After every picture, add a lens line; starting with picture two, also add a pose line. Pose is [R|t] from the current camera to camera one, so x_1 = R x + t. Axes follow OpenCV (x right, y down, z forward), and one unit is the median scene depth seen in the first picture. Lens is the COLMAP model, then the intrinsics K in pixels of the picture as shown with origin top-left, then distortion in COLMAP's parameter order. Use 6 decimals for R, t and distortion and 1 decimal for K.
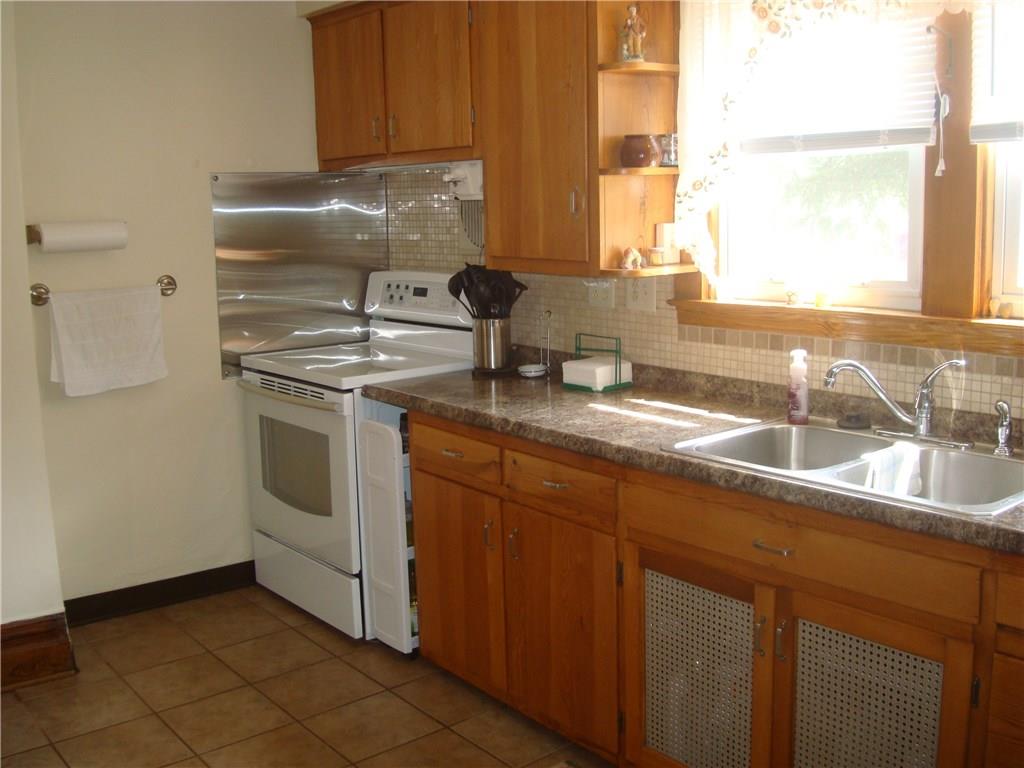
lens RADIAL K [[1072.7, 0, 512.0], [0, 1072.7, 384.0], [0, 0, 1]] dist [-0.103566, -0.001439]
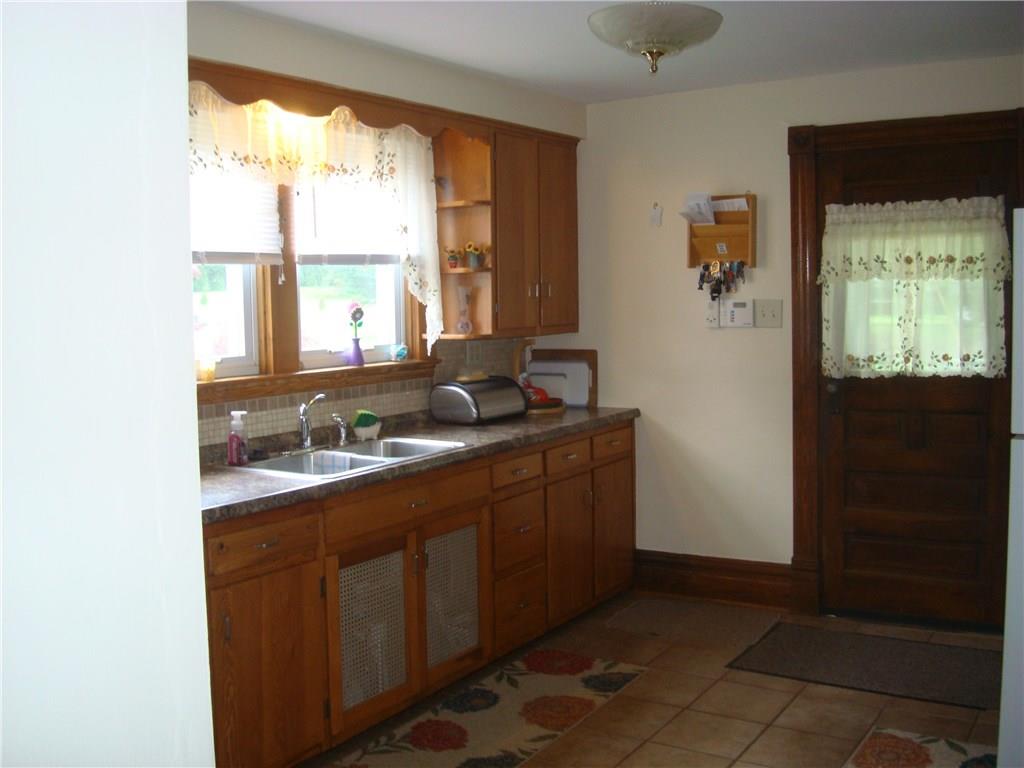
lens RADIAL K [[1072.7, 0, 512.0], [0, 1072.7, 384.0], [0, 0, 1]] dist [-0.103566, -0.001439]
pose [[-0.318985, -0.039885, 0.946920, -1.206413], [0.190757, 0.975966, 0.105367, -0.152604], [-0.928364, 0.214242, -0.303710, 1.179774]]
